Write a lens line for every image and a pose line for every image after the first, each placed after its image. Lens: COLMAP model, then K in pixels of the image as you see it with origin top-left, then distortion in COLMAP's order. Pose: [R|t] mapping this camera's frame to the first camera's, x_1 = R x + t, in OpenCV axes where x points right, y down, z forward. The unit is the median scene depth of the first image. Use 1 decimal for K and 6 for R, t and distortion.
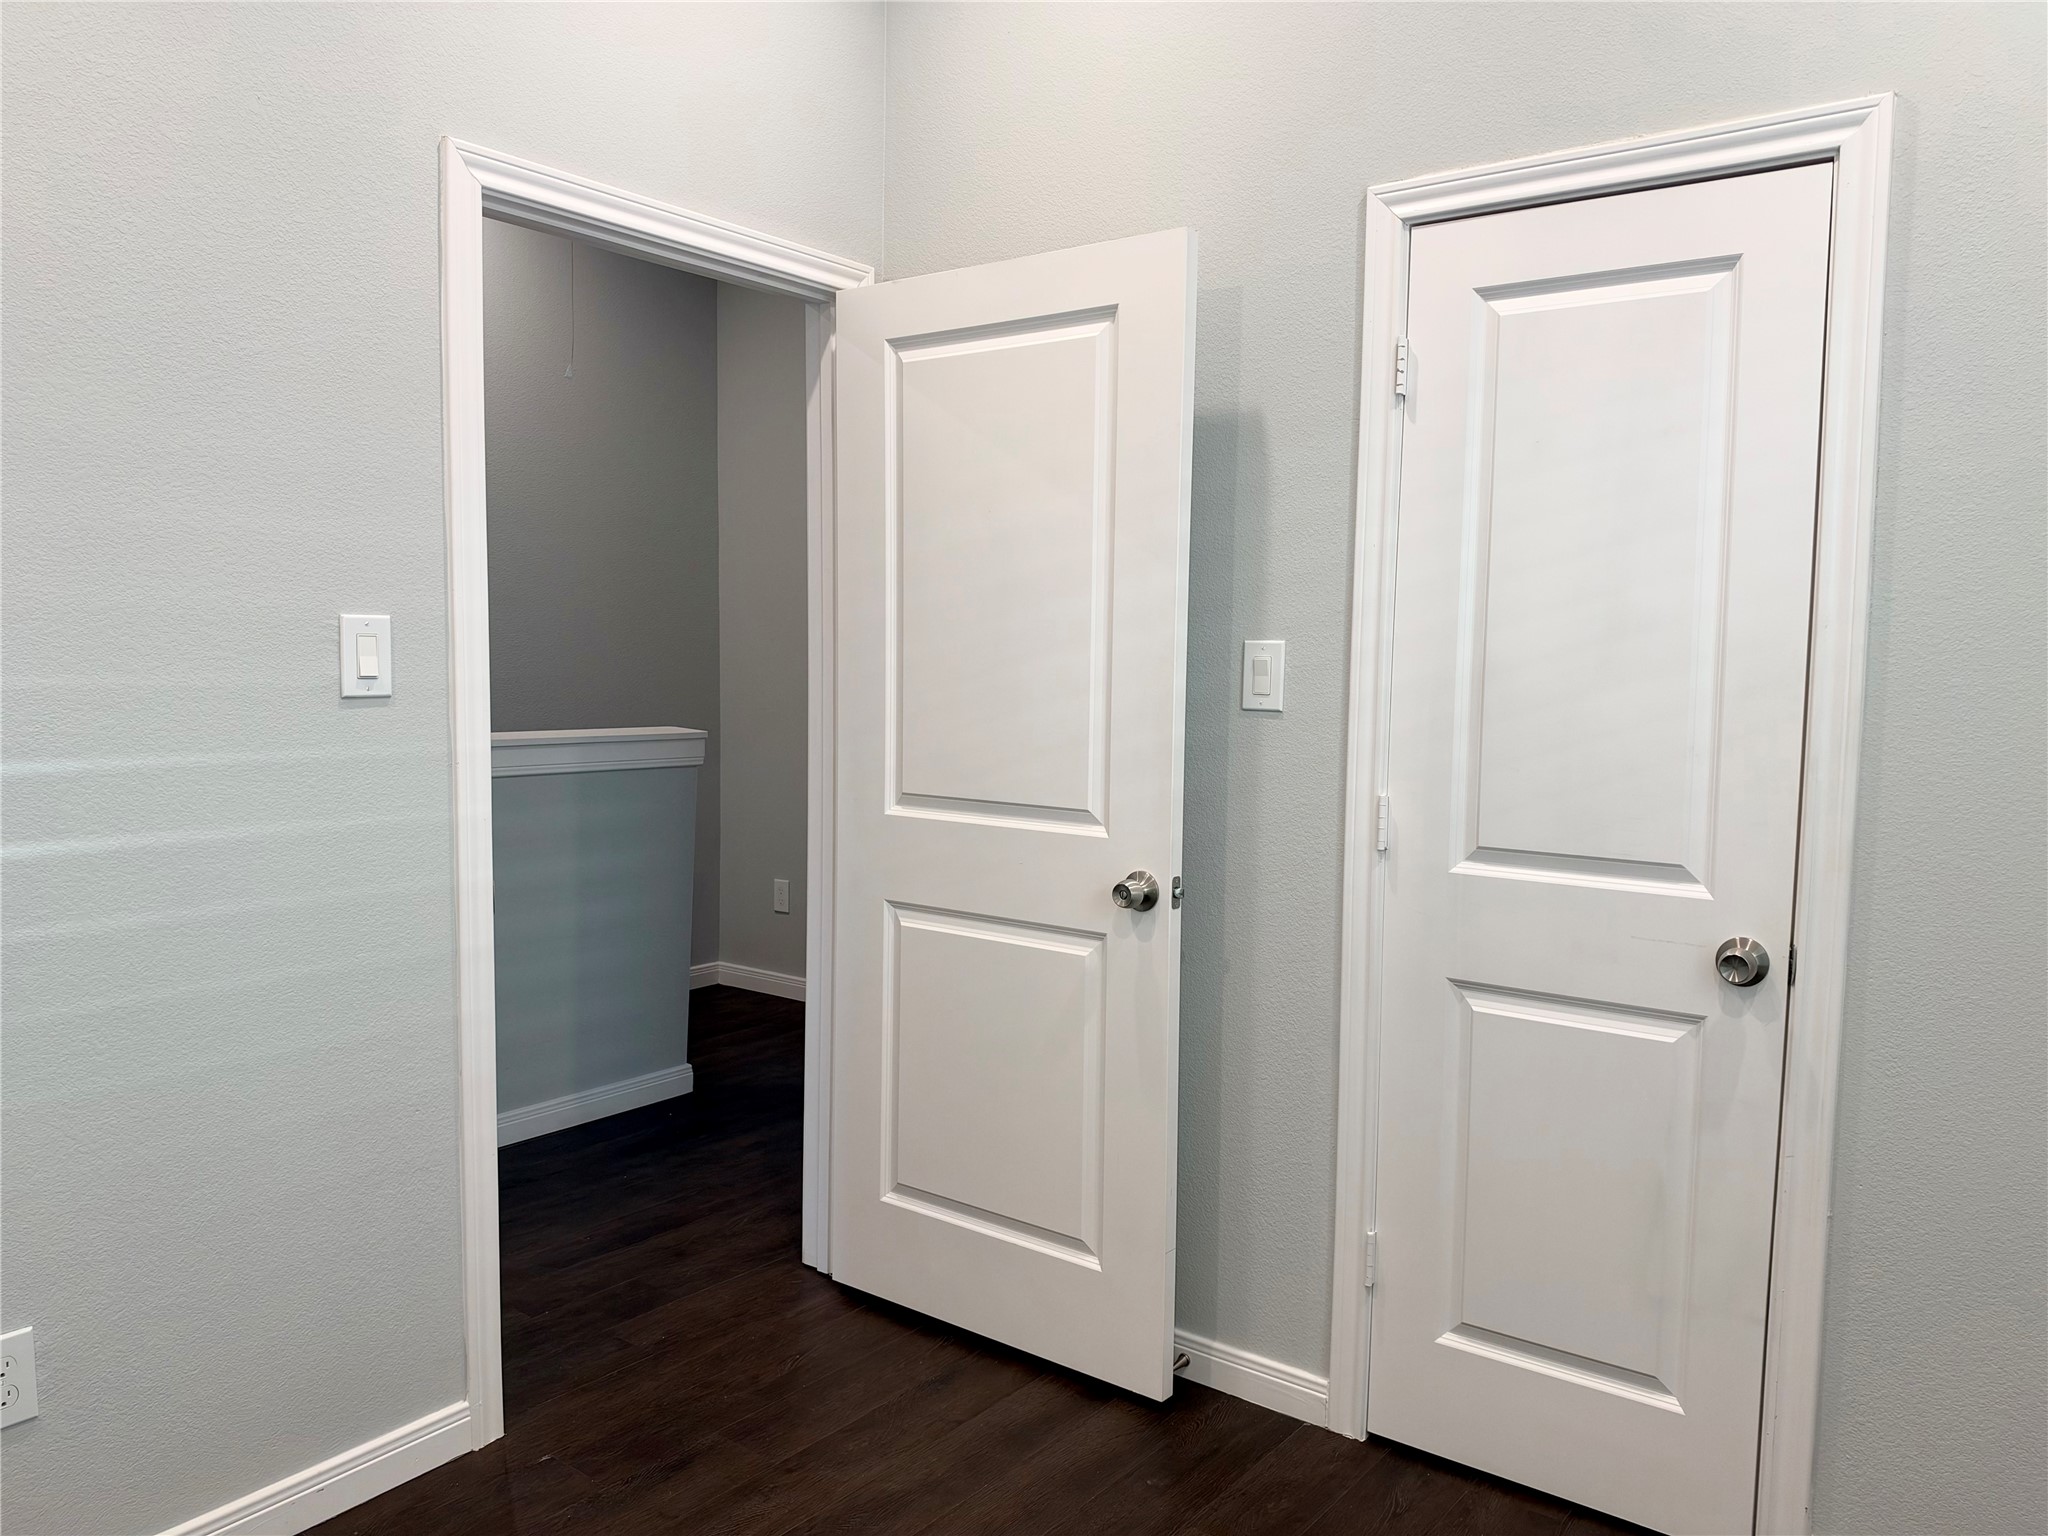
lens RADIAL K [[1478.0, 0, 1024.0], [0, 1478.0, 768.0], [0, 0, 1]] dist [0.135041, -0.217570]
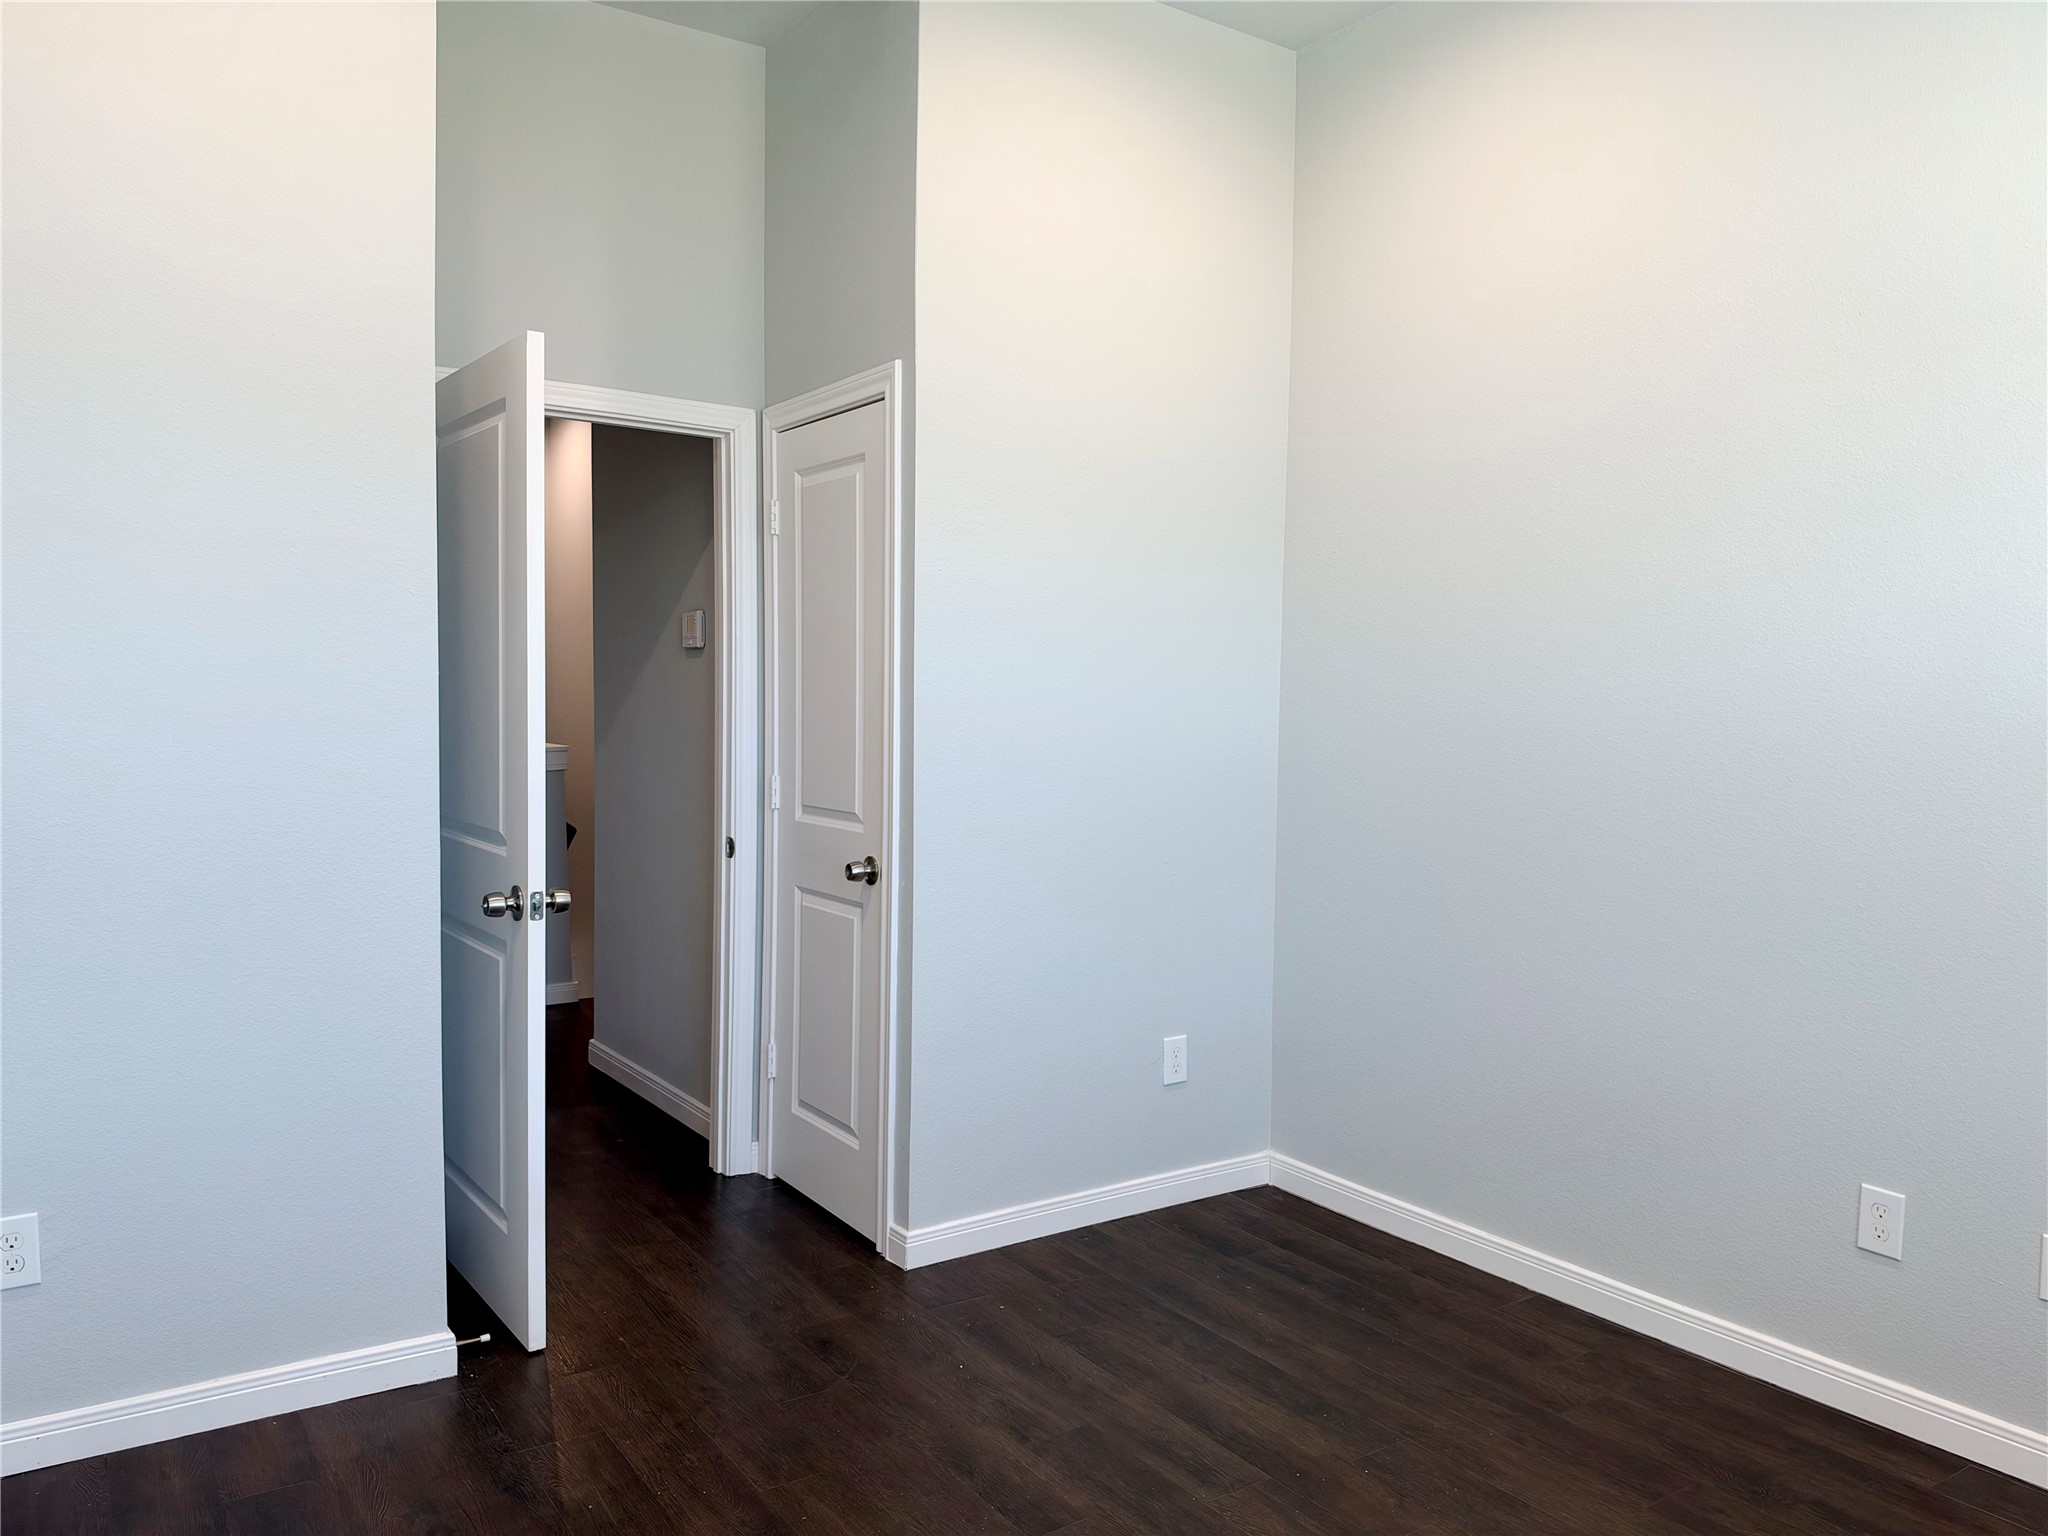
lens RADIAL K [[1478.0, 0, 1024.0], [0, 1478.0, 768.0], [0, 0, 1]] dist [0.135041, -0.217570]
pose [[0.961563, 0.014549, -0.274198, 0.571692], [-0.026992, 0.998767, -0.041661, 0.041912], [0.273254, 0.047461, 0.960770, -0.283677]]
